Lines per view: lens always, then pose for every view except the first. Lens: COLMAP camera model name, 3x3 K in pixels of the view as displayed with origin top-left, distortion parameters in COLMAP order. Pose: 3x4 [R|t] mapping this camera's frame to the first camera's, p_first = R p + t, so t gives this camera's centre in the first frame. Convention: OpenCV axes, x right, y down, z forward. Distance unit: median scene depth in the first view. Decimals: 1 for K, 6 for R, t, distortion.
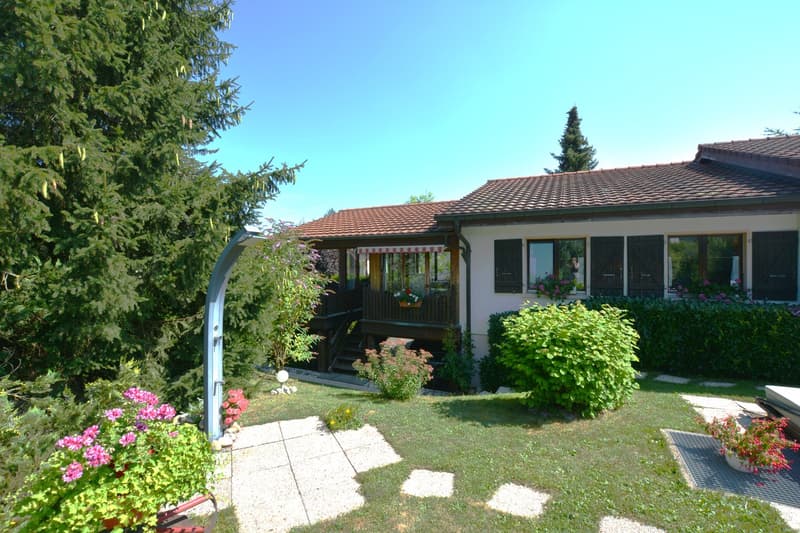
lens RADIAL K [[365.8, 0, 399.7], [0, 365.8, 266.6], [0, 0, 1]] dist [-0.031092, -0.000789]
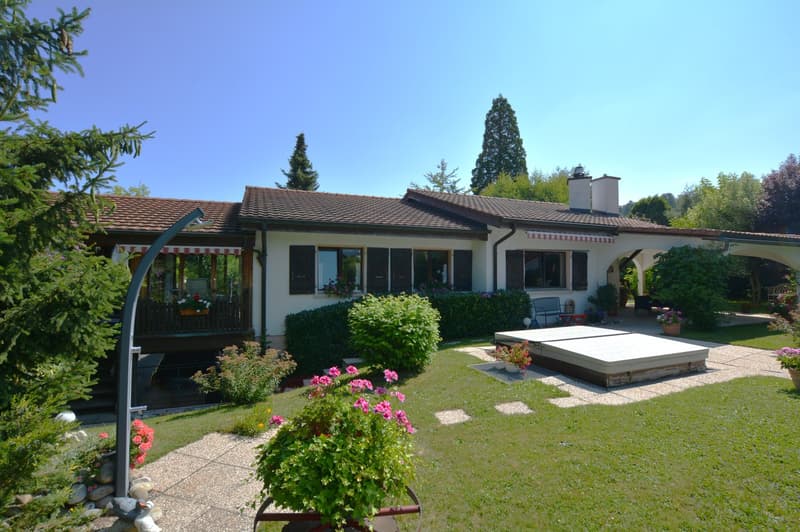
lens RADIAL K [[365.8, 0, 399.4], [0, 365.8, 264.9], [0, 0, 1]] dist [-0.031092, -0.000789]
pose [[0.670805, 0.023423, 0.741264, -0.316702], [0.003447, 0.999392, -0.034699, 0.022808], [-0.741626, 0.025832, 0.670316, 0.043972]]
